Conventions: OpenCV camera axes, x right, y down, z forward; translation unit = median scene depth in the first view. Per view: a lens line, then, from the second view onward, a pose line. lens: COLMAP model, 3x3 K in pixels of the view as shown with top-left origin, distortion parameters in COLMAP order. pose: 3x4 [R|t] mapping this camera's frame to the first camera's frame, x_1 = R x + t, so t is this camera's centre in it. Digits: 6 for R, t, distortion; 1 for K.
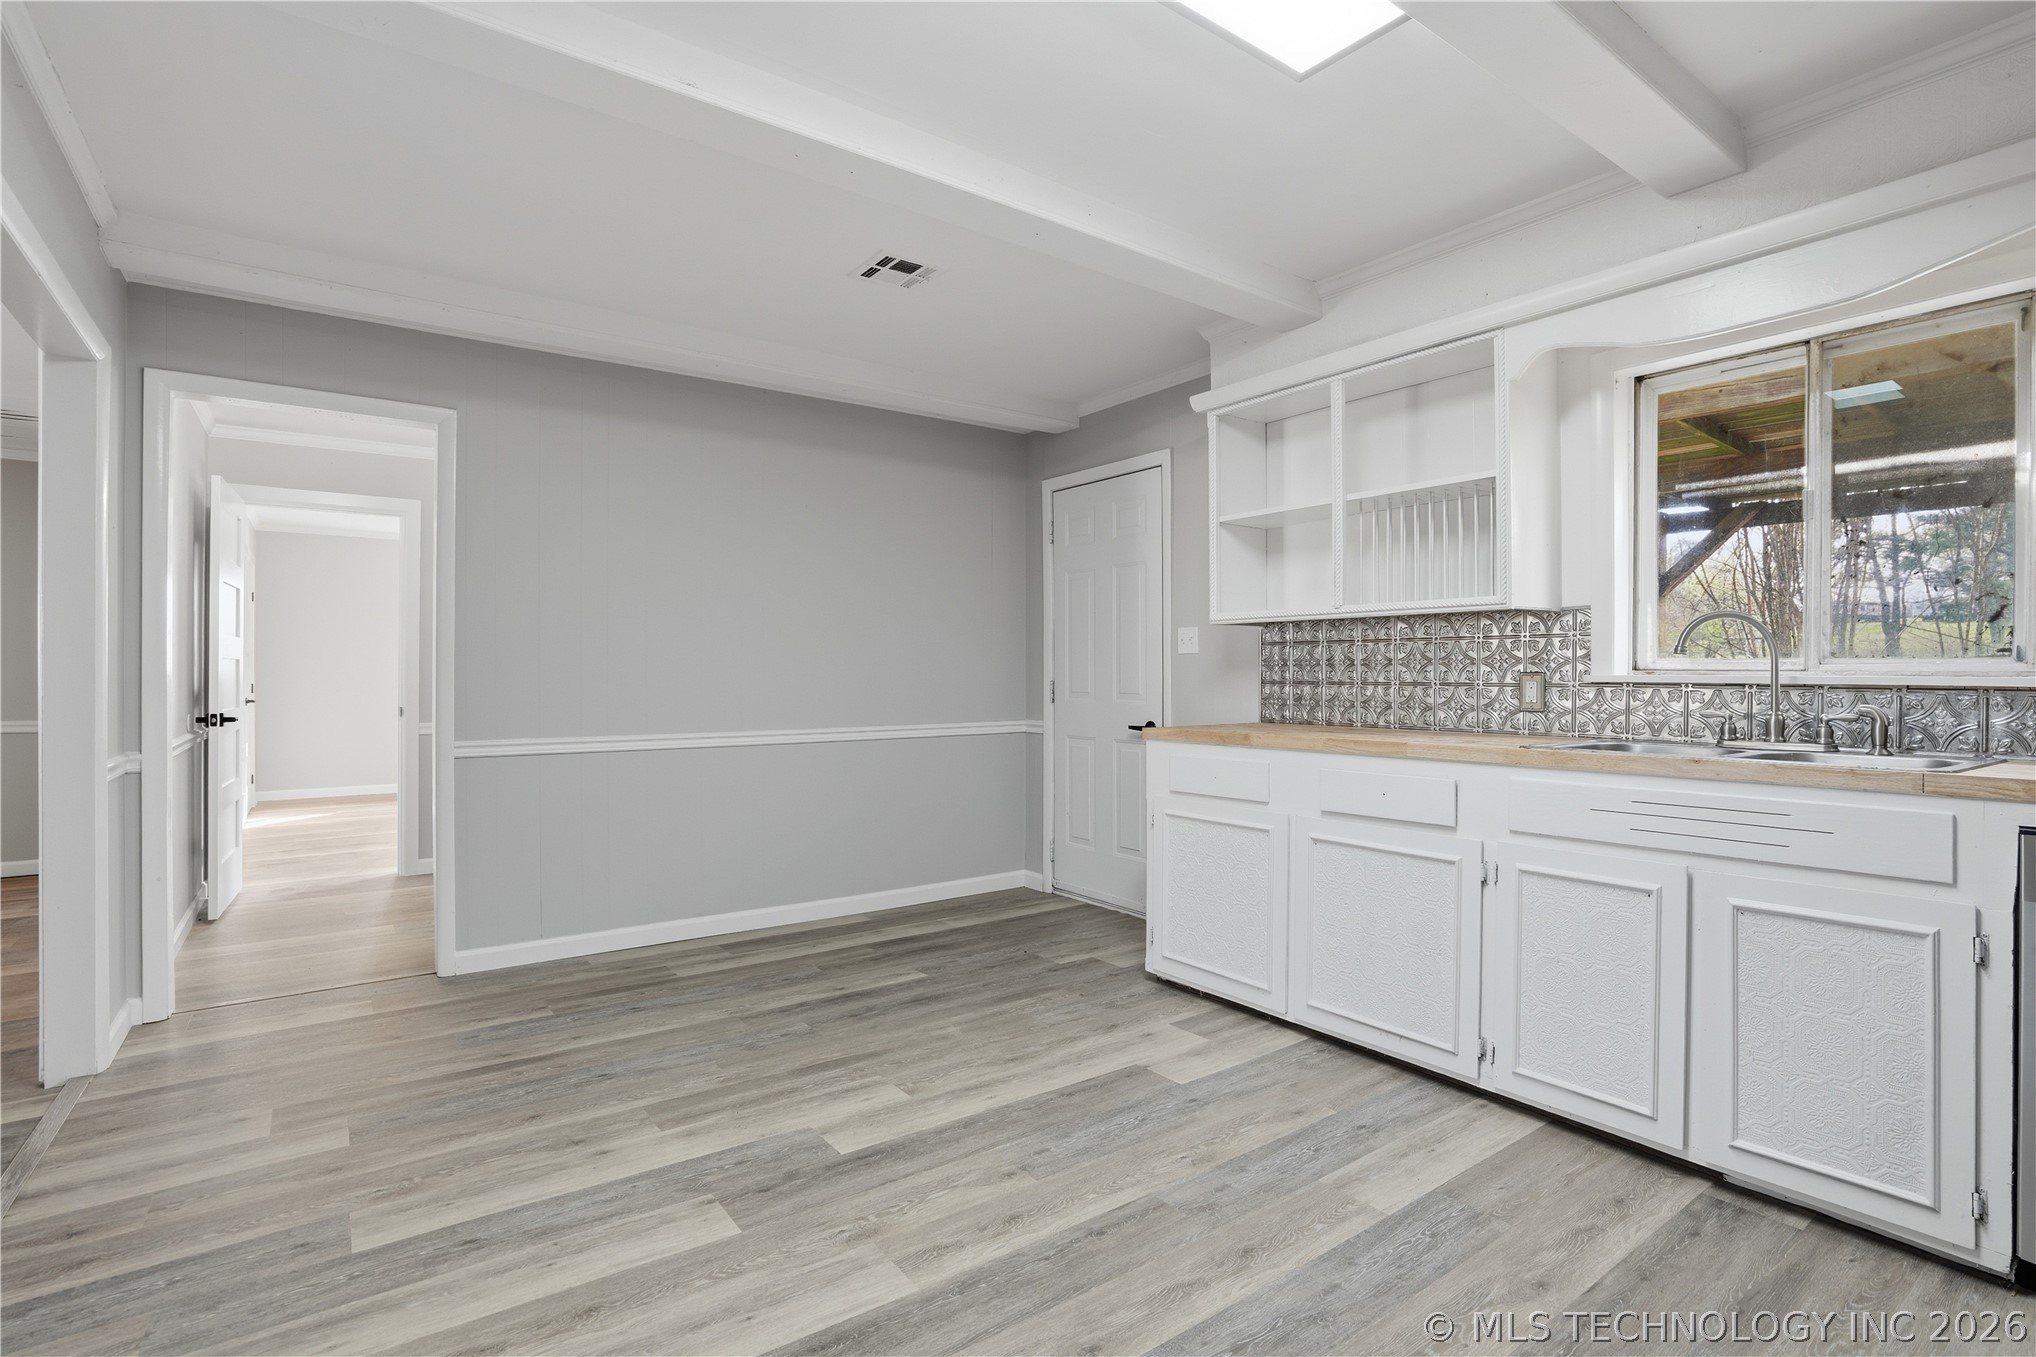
lens RADIAL K [[986.3, 0, 1036.4], [0, 986.3, 672.1], [0, 0, 1]] dist [-0.055572, 0.024979]
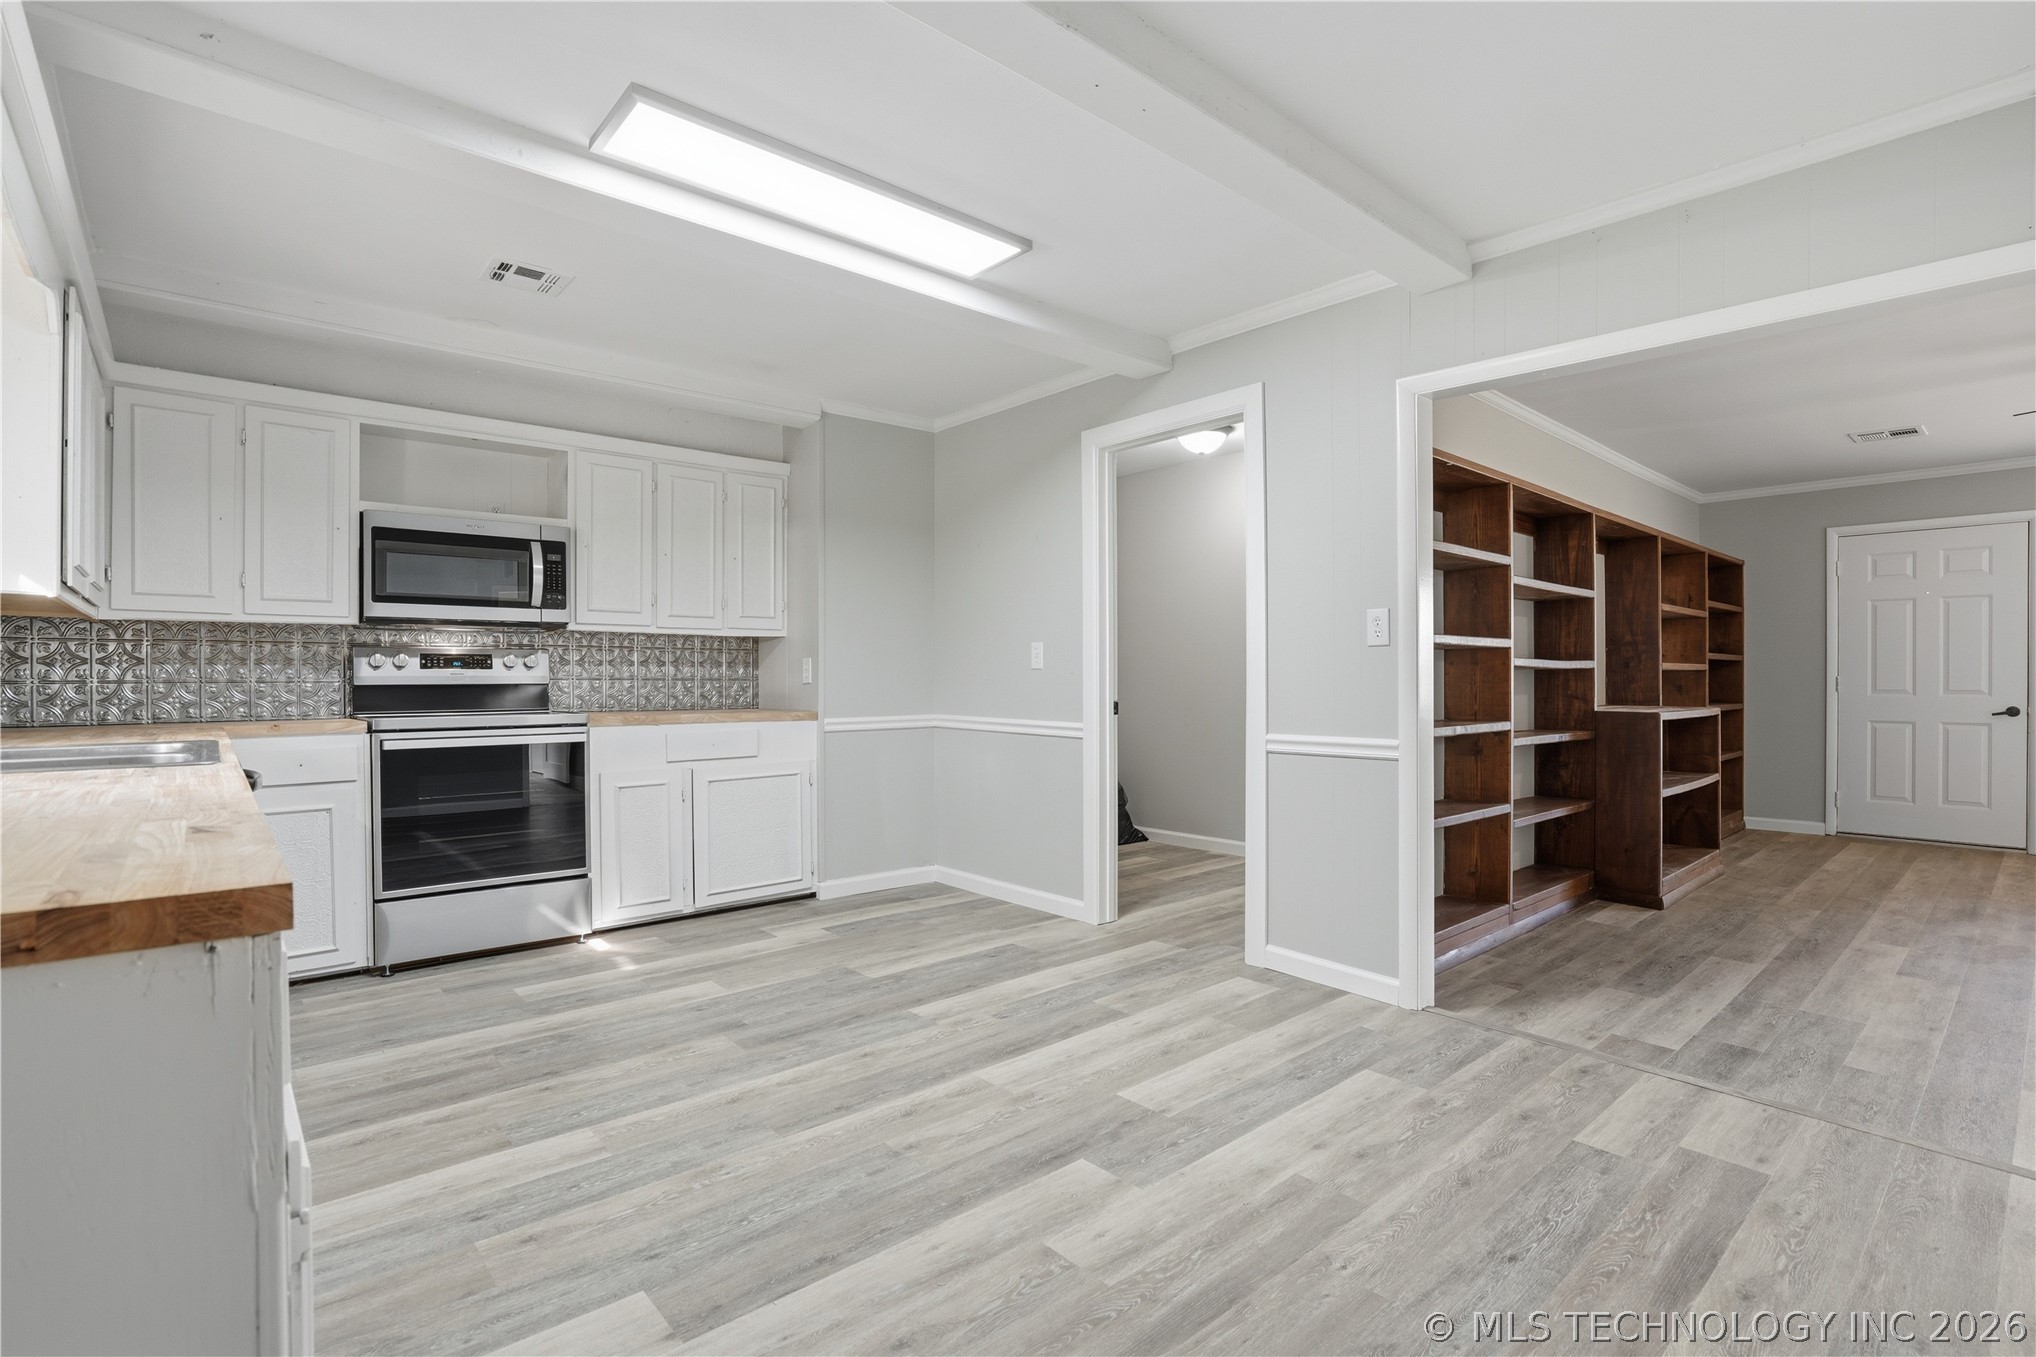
lens RADIAL K [[962.2, 0, 1022.5], [0, 962.2, 685.7], [0, 0, 1]] dist [-0.059386, 0.022309]
pose [[-0.996994, -0.002042, -0.077448, -0.059730], [-0.002351, 0.999990, 0.003898, 0.014413], [0.077439, 0.004068, -0.996989, 1.786757]]
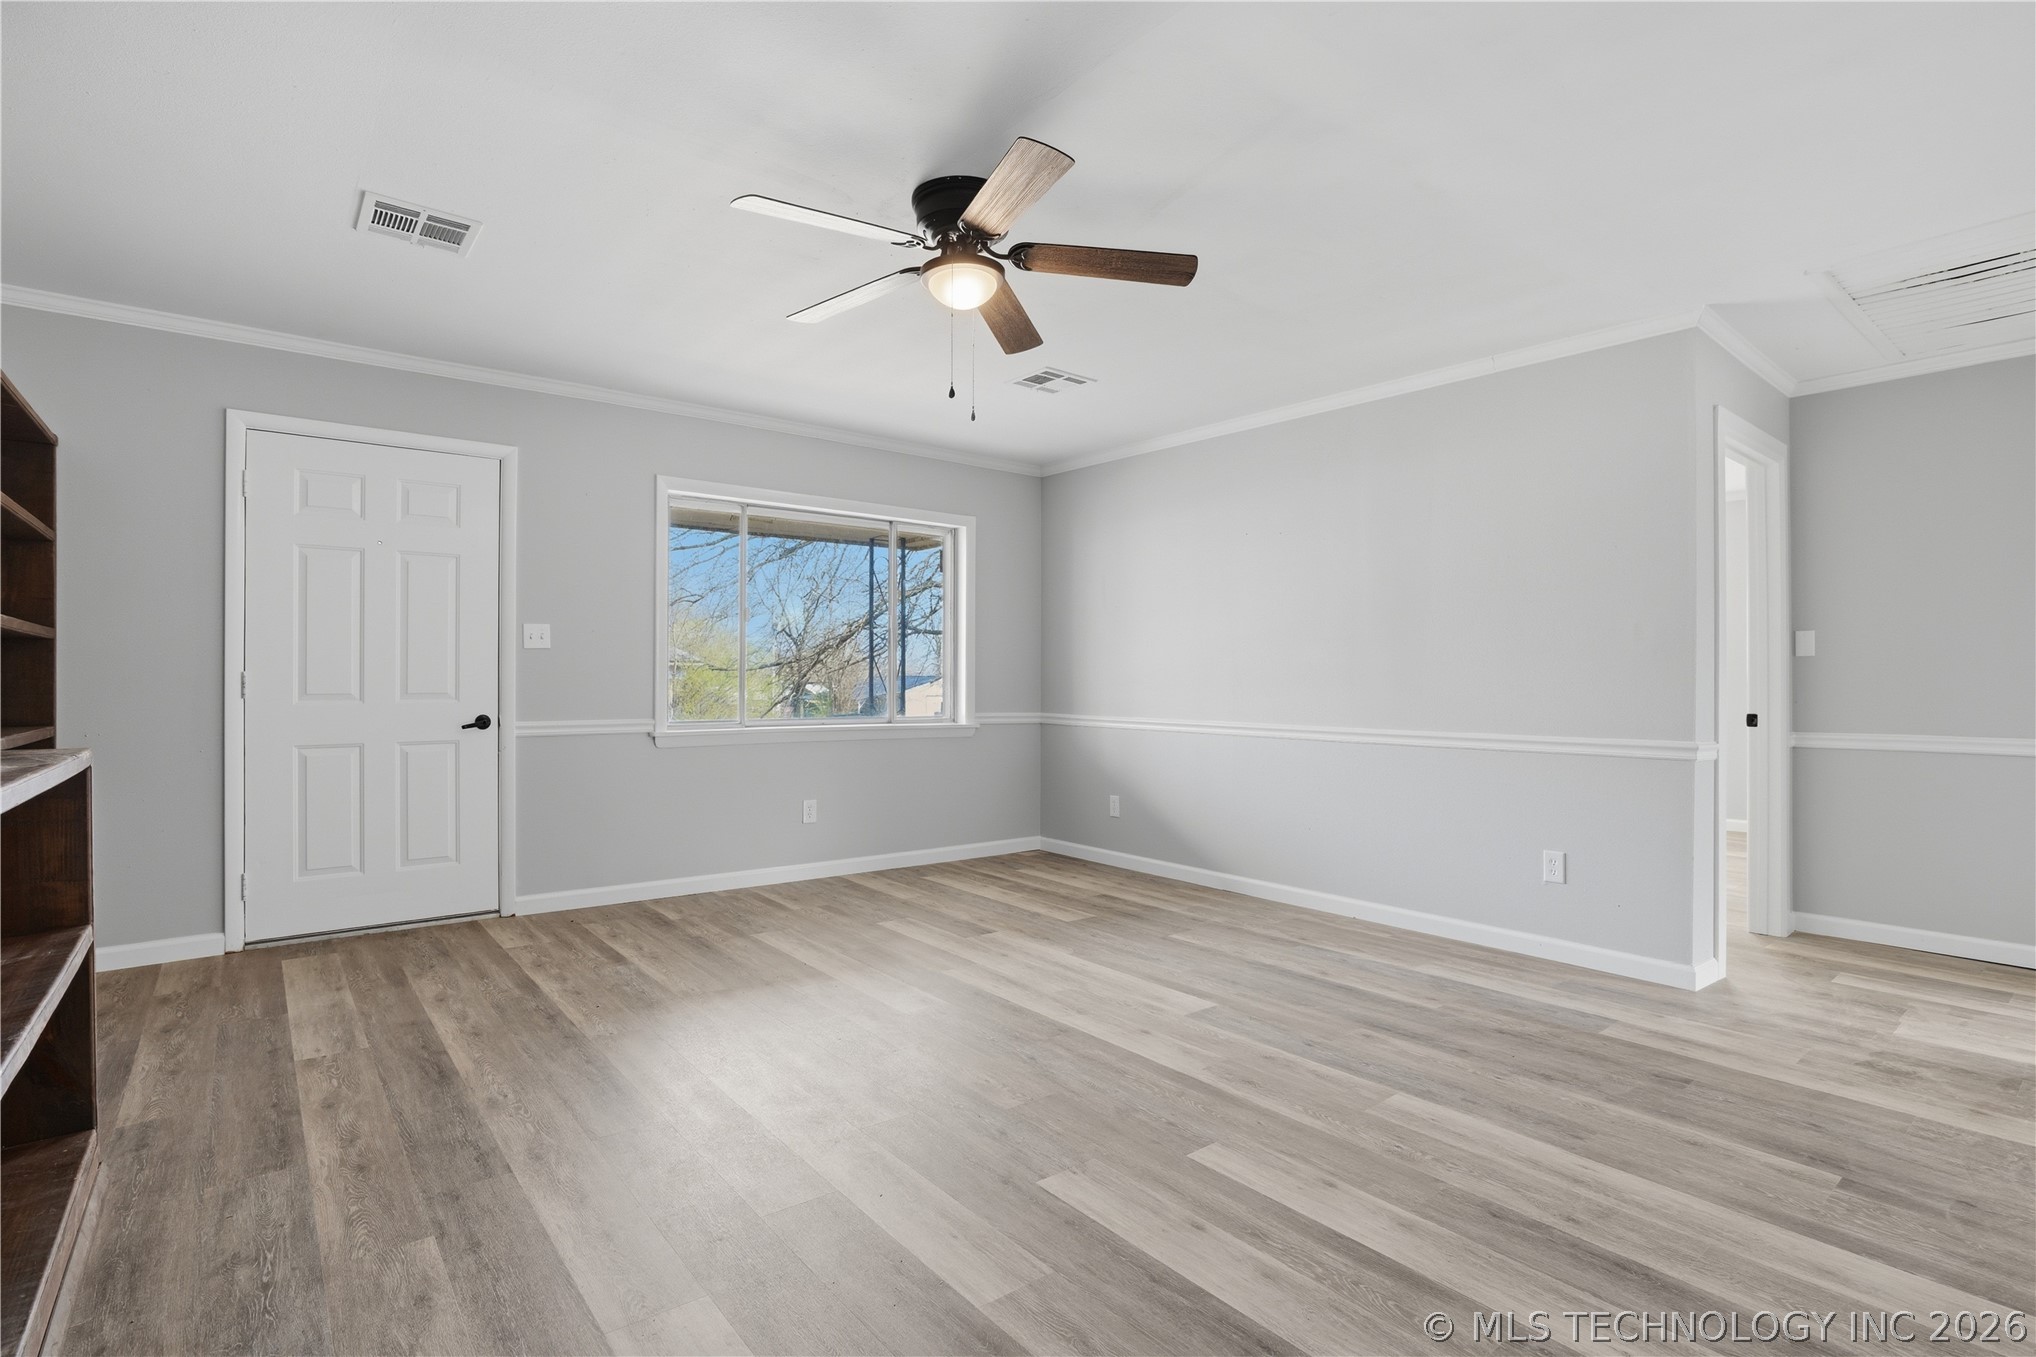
lens RADIAL K [[975.6, 0, 1032.3], [0, 975.6, 680.9], [0, 0, 1]] dist [-0.059530, 0.023470]
pose [[0.043375, -0.003291, -0.999053, -0.985304], [0.004859, 0.999983, -0.003083, 0.018770], [0.999047, -0.004721, 0.043391, 0.538319]]
